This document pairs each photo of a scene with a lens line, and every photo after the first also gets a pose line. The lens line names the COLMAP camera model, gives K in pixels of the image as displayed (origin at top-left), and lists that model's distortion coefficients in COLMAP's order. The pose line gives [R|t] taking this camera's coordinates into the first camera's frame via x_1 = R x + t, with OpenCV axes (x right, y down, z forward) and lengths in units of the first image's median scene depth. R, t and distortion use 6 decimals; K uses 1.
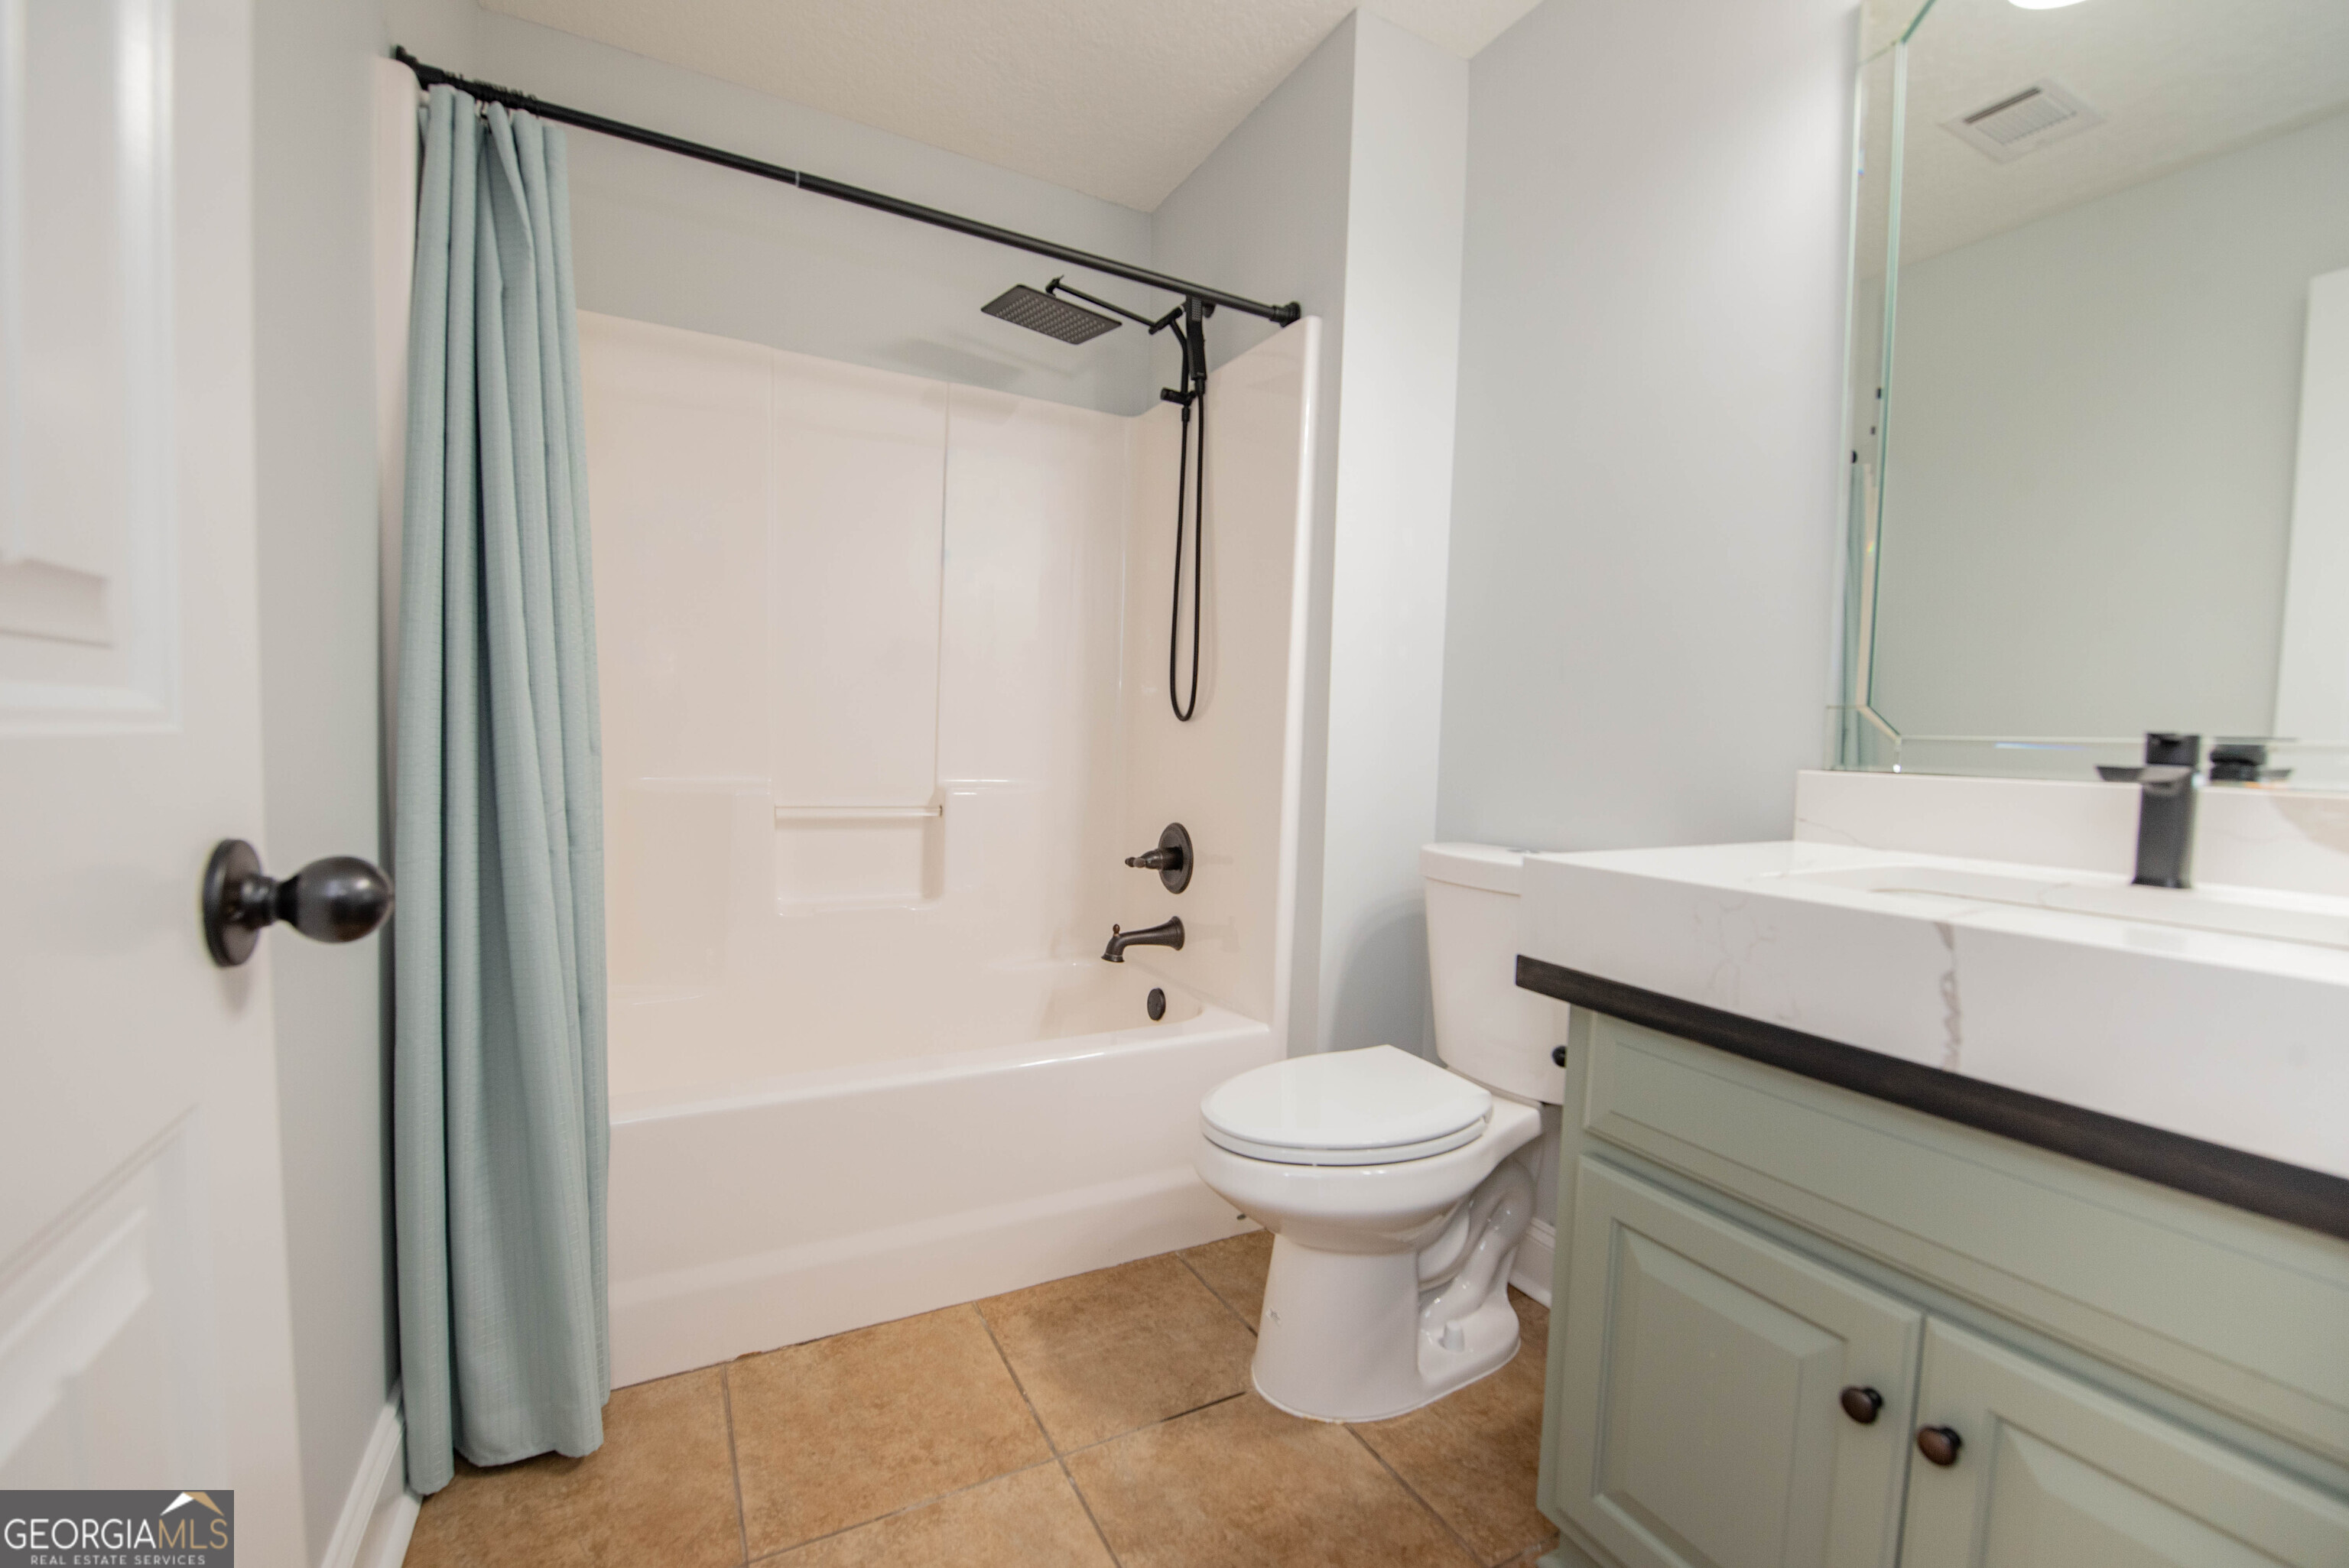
lens RADIAL K [[956.9, 0, 1165.4], [0, 956.9, 800.7], [0, 0, 1]] dist [-0.011897, -0.003992]
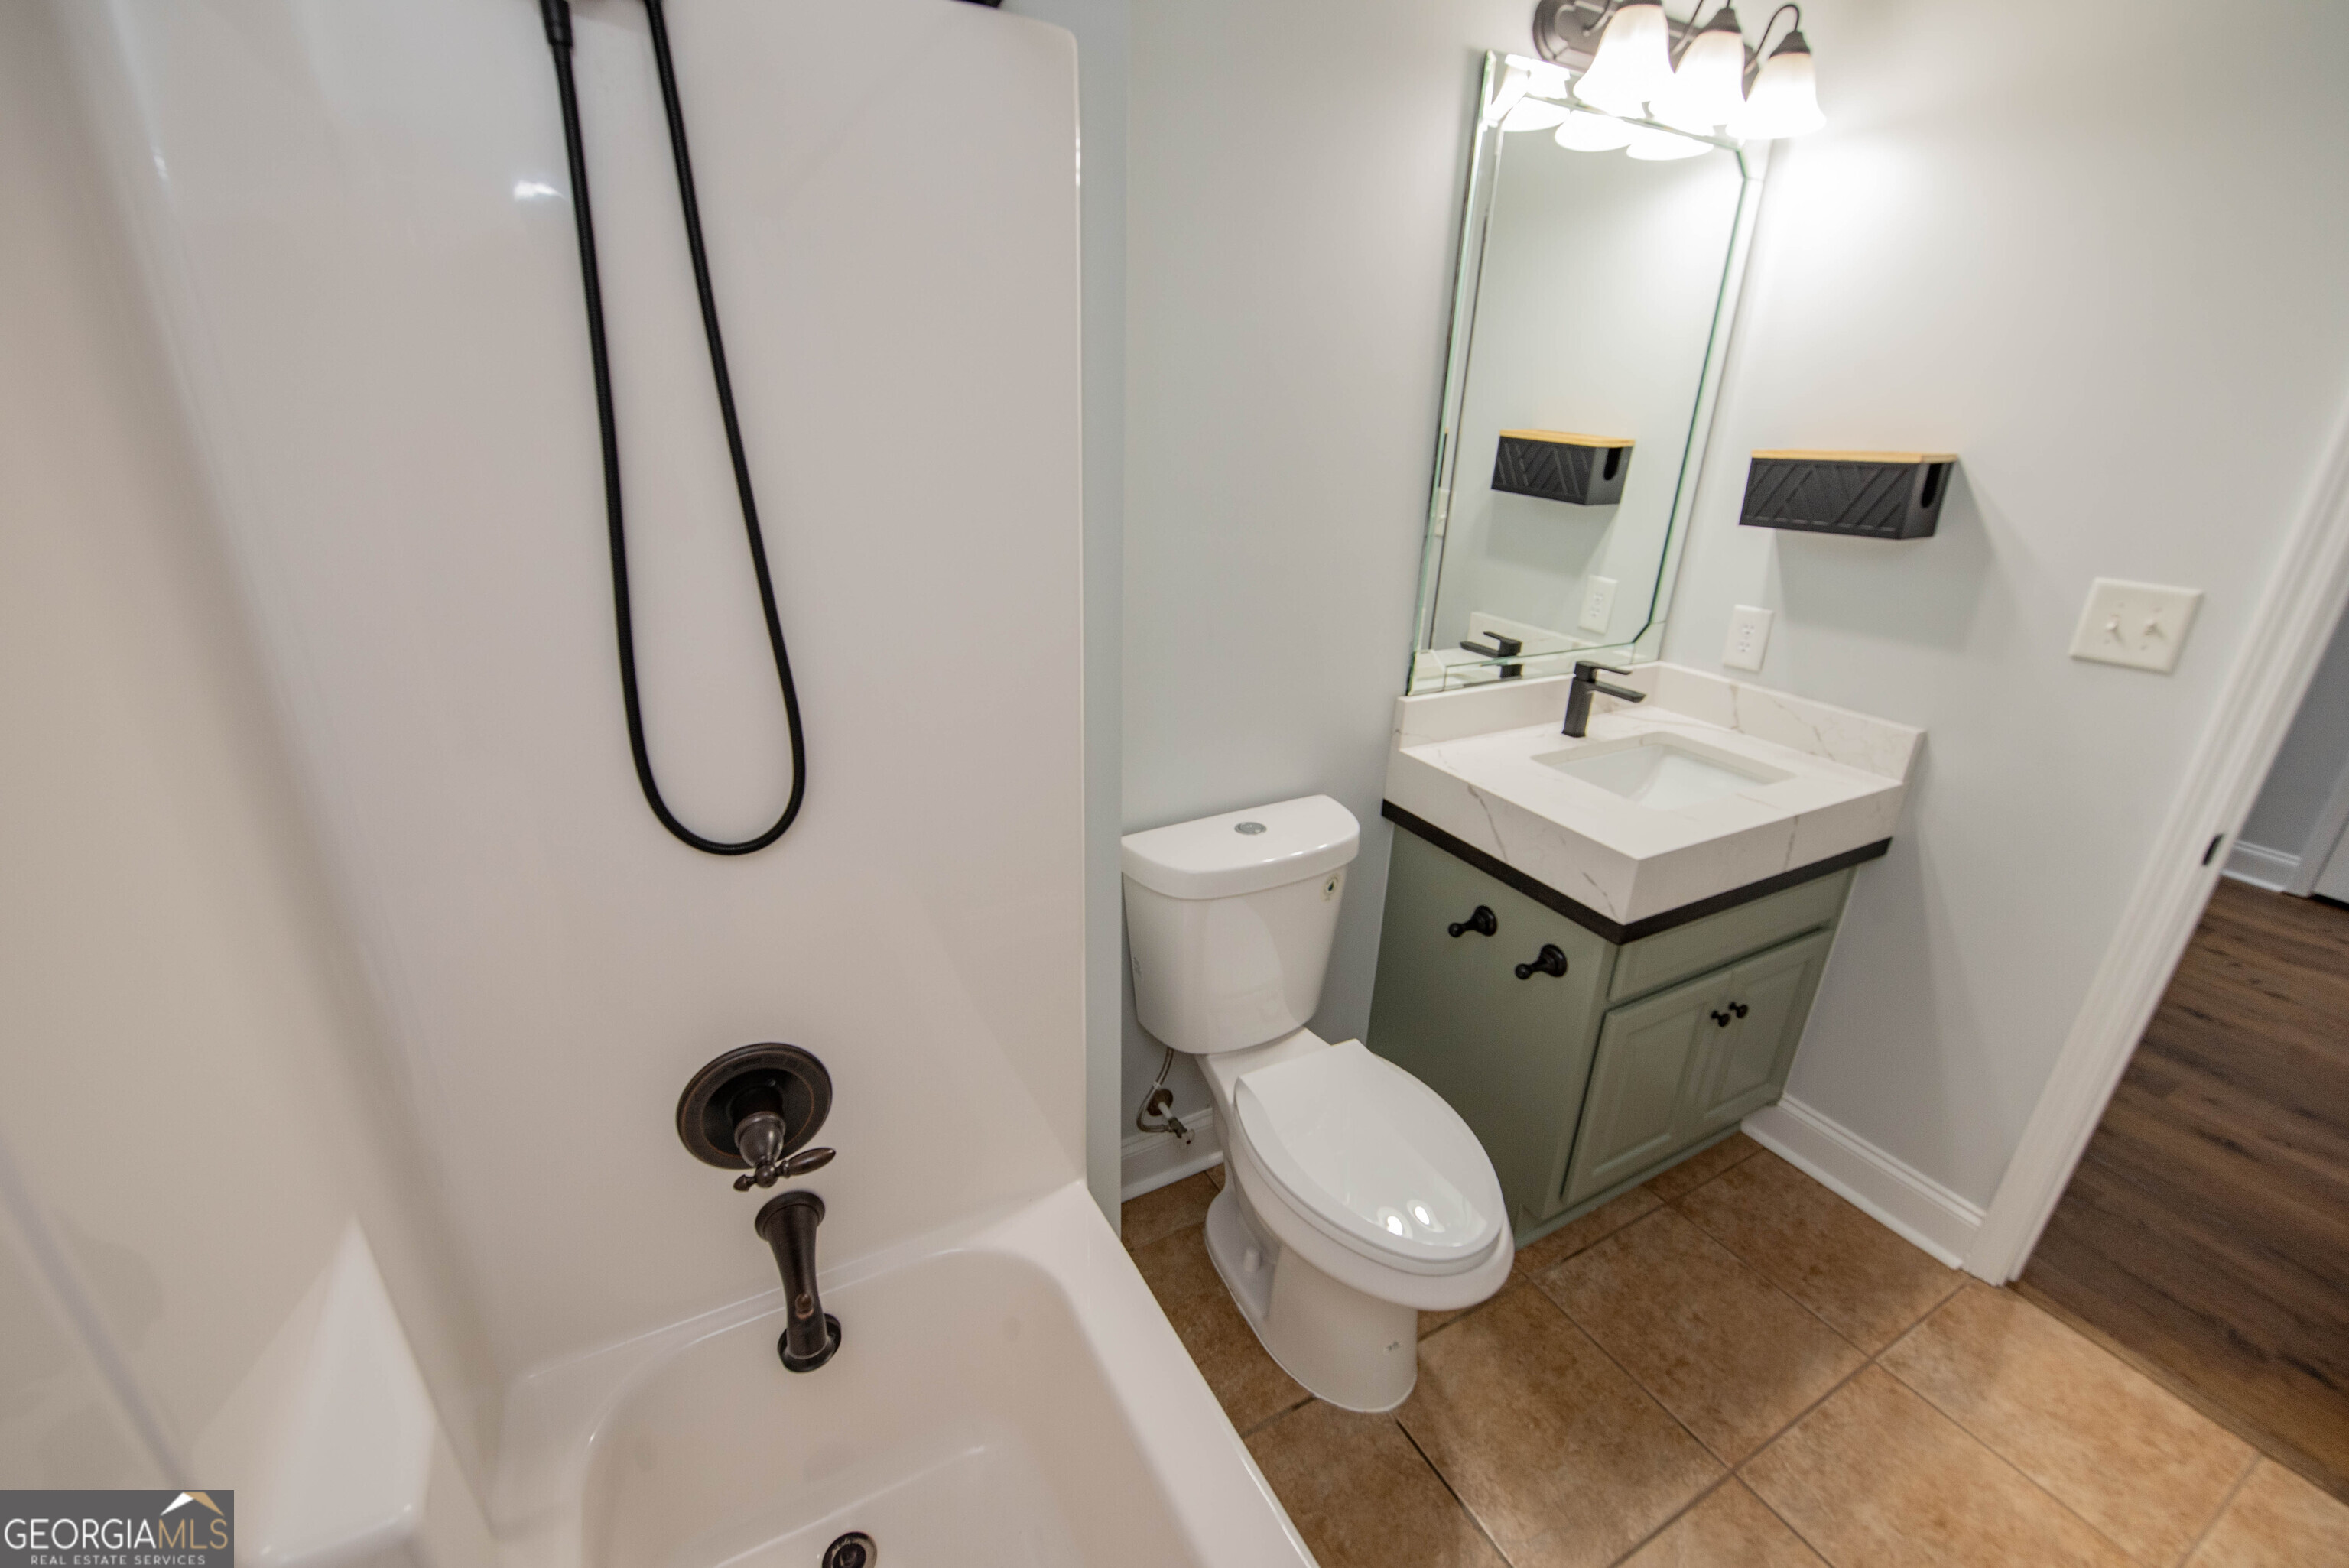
lens RADIAL K [[956.9, 0, 1165.4], [0, 956.9, 800.7], [0, 0, 1]] dist [-0.011897, -0.003992]
pose [[-0.008190, -0.415455, 0.909577, -0.659491], [0.039385, 0.908768, 0.415440, -0.499075], [-0.999191, 0.039226, 0.008920, 1.389376]]
